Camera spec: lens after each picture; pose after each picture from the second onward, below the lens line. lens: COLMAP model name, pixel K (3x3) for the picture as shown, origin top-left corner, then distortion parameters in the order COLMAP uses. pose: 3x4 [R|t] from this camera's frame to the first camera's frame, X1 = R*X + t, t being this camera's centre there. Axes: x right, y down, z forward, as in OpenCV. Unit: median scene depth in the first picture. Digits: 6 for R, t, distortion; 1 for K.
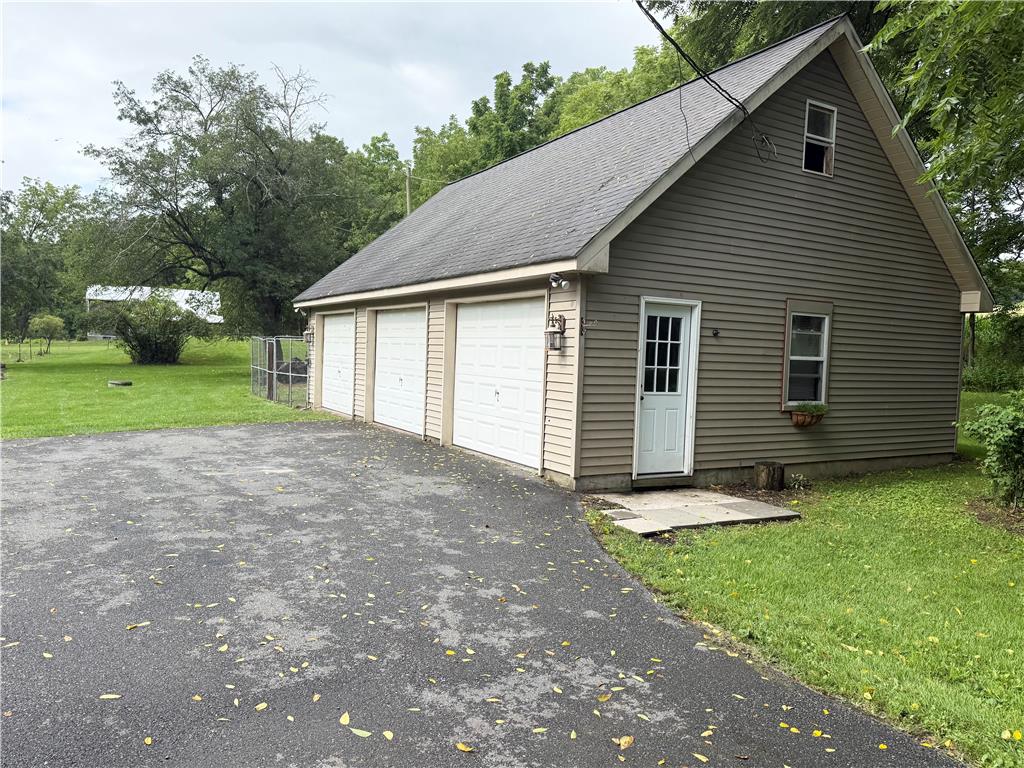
lens RADIAL K [[750.0, 0, 512.0], [0, 750.0, 384.0], [0, 0, 1]] dist [0.006559, -0.002899]
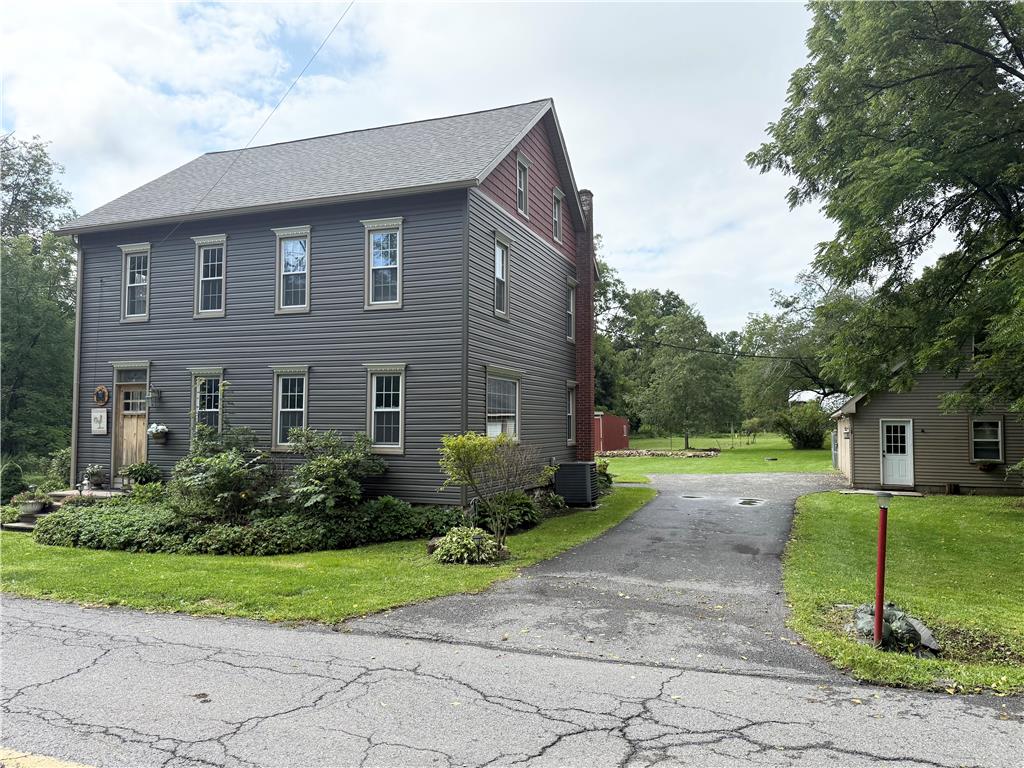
lens RADIAL K [[758.2, 0, 512.0], [0, 758.2, 384.0], [0, 0, 1]] dist [-0.017722, -0.001974]
pose [[0.623043, -0.071592, -0.778905, 1.255101], [-0.020725, 0.993942, -0.107934, 0.070695], [0.781913, 0.083391, 0.617785, -1.505295]]
